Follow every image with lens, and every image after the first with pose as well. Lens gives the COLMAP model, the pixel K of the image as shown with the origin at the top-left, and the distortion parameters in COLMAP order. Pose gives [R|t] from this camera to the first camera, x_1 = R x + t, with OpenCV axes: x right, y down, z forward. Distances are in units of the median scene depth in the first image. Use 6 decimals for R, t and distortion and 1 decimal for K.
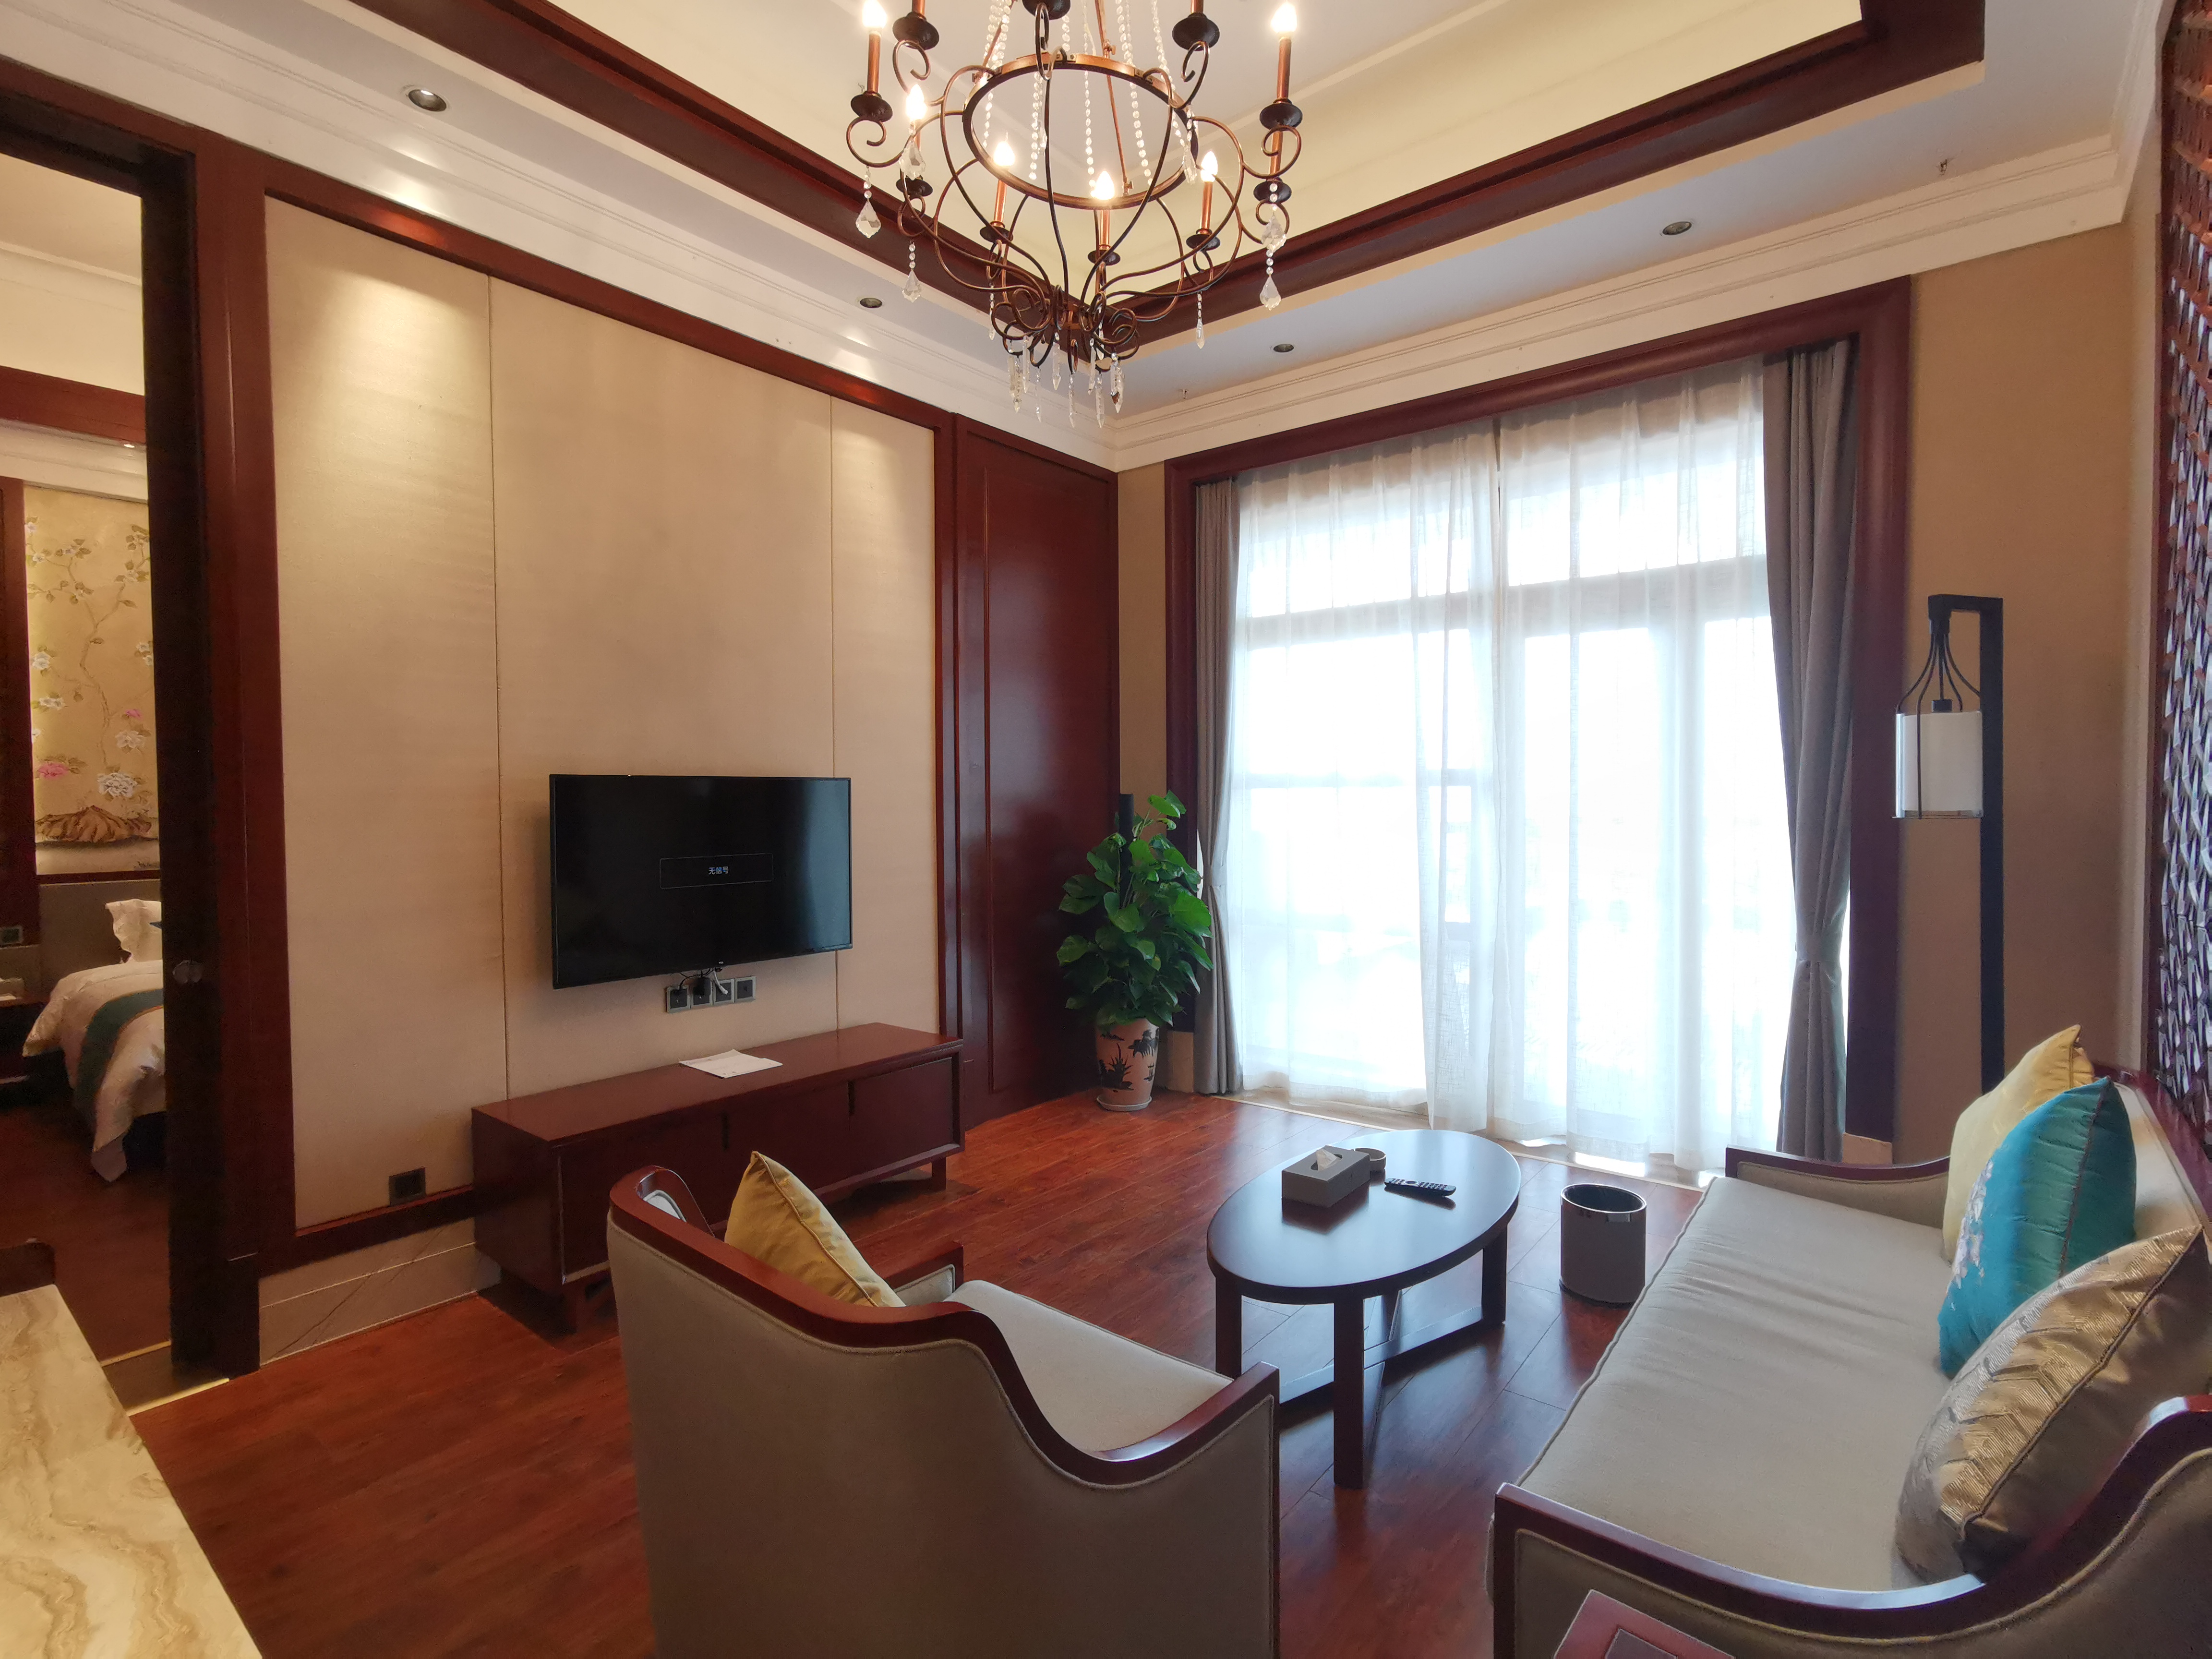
lens RADIAL K [[1061.9, 0, 1115.2], [0, 1061.9, 831.9], [0, 0, 1]] dist [-0.043438, 0.032088]
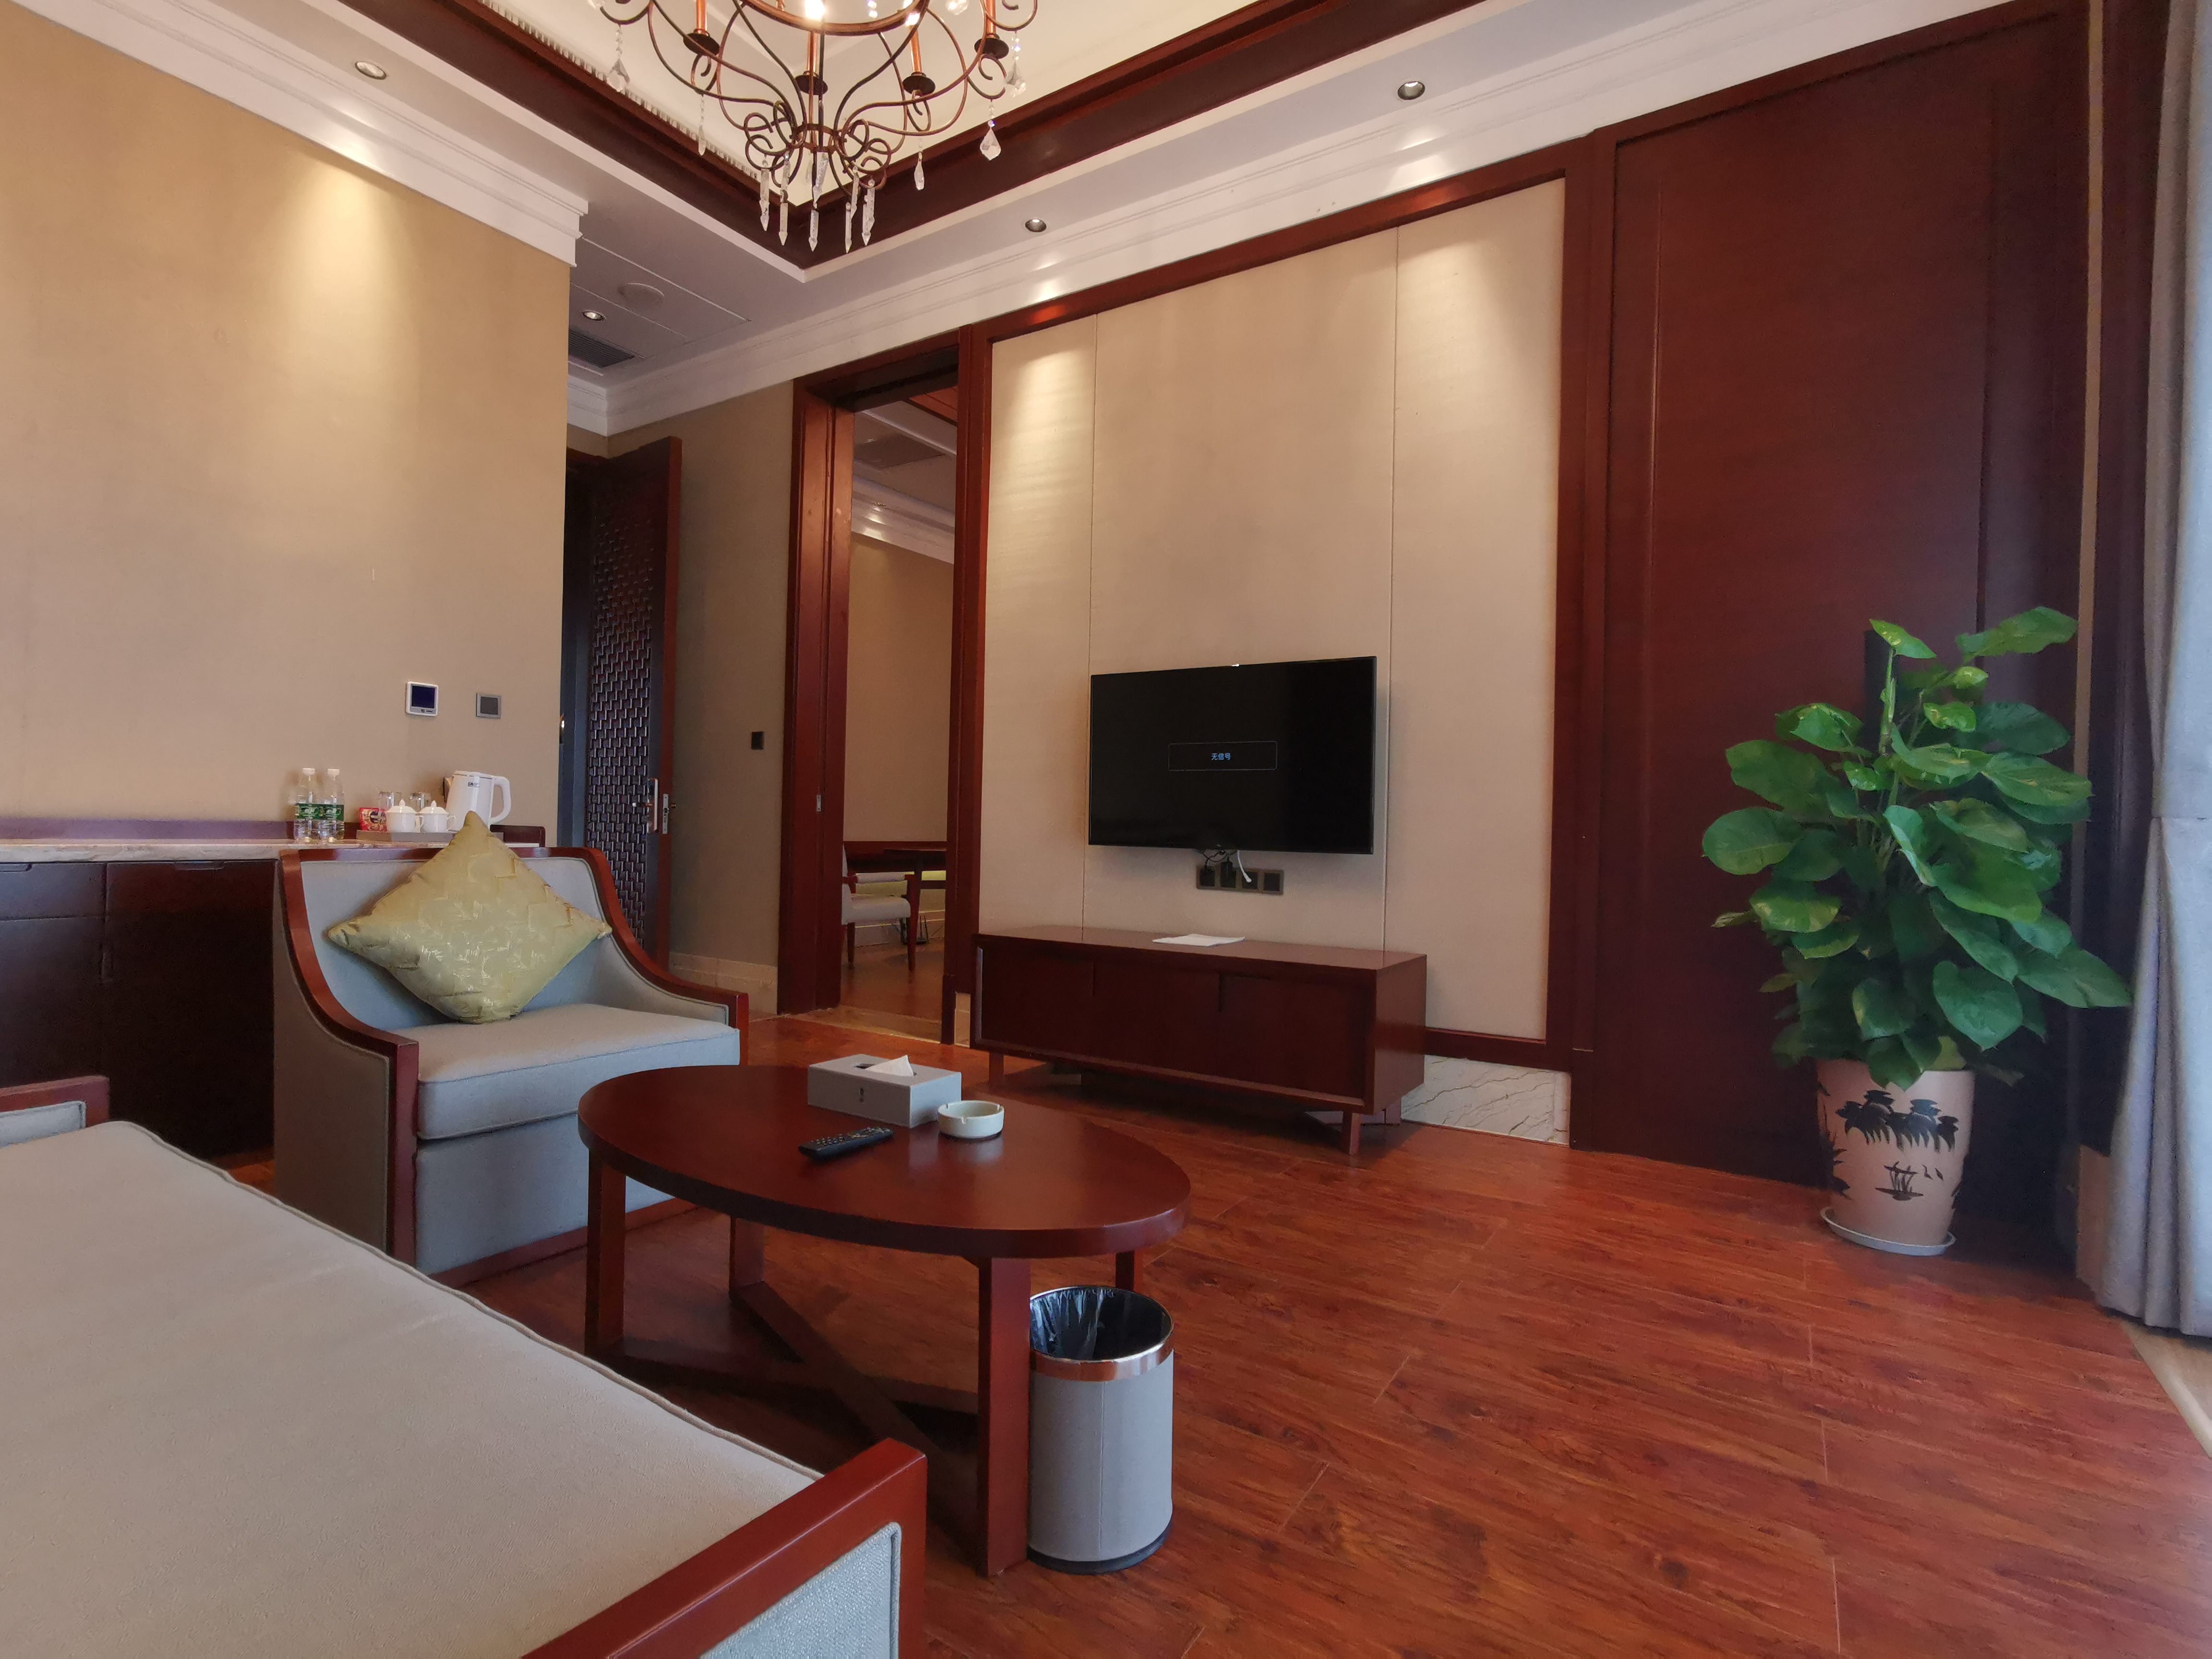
lens RADIAL K [[1061.9, 0, 1115.2], [0, 1061.9, 831.9], [0, 0, 1]] dist [-0.043438, 0.032088]
pose [[0.104406, 0.010168, -0.994483, 0.636622], [-0.055647, 0.998441, 0.004367, 0.108816], [0.992977, 0.054884, 0.104809, 0.766223]]
